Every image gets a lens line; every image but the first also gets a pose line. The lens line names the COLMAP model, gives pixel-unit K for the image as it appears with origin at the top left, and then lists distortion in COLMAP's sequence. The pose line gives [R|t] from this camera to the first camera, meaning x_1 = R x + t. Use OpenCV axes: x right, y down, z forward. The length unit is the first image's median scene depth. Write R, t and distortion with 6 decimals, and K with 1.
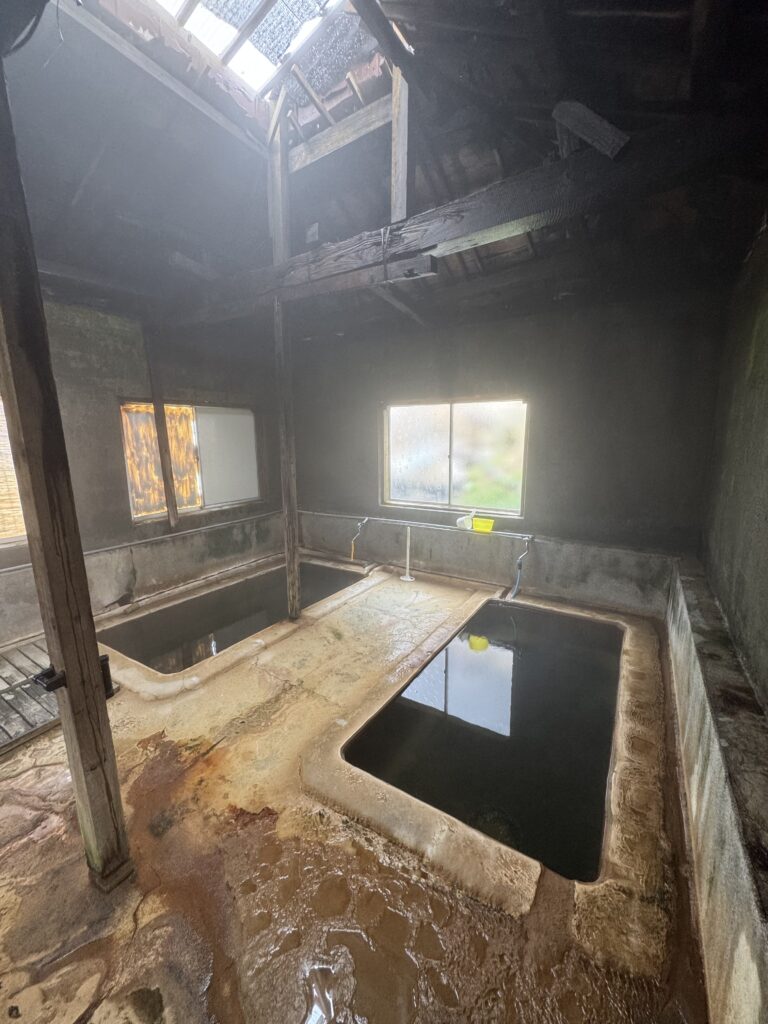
lens RADIAL K [[409.4, 0, 384.0], [0, 409.4, 511.2], [0, 0, 1]] dist [-0.004668, 0.000857]
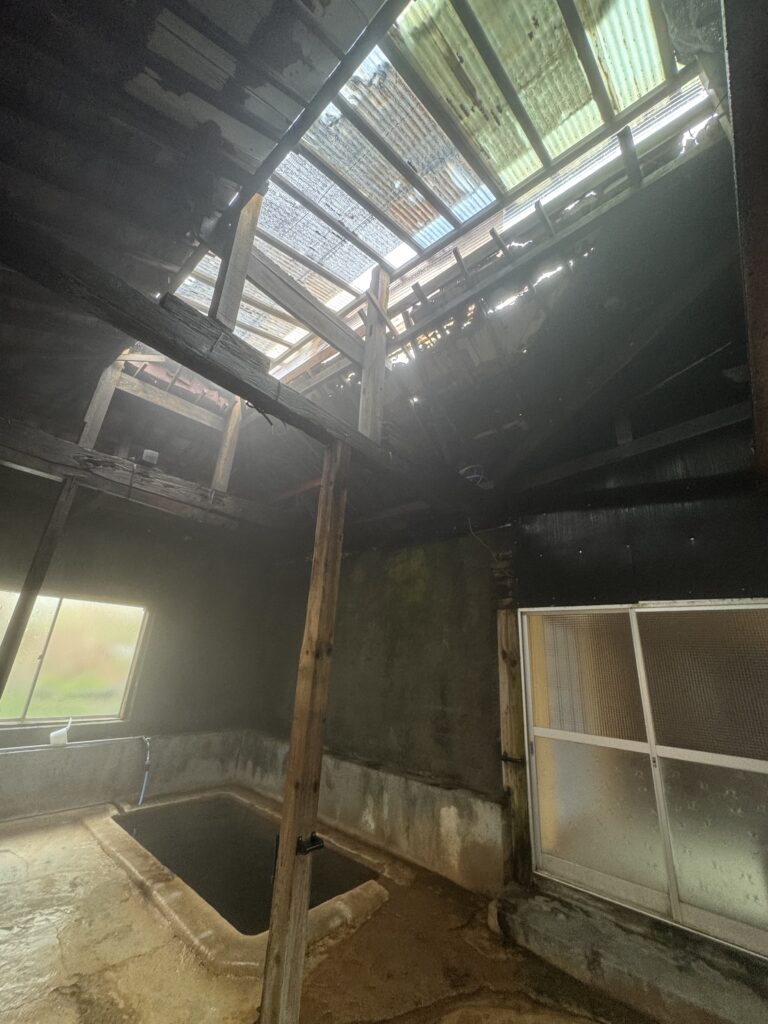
lens RADIAL K [[409.4, 0, 385.7], [0, 409.4, 508.8], [0, 0, 1]] dist [-0.004668, 0.000857]
pose [[0.147882, 0.359032, 0.921535, -1.164386], [0.123537, 0.917776, -0.377392, -0.008461], [-0.981259, 0.169653, 0.091369, 0.260971]]
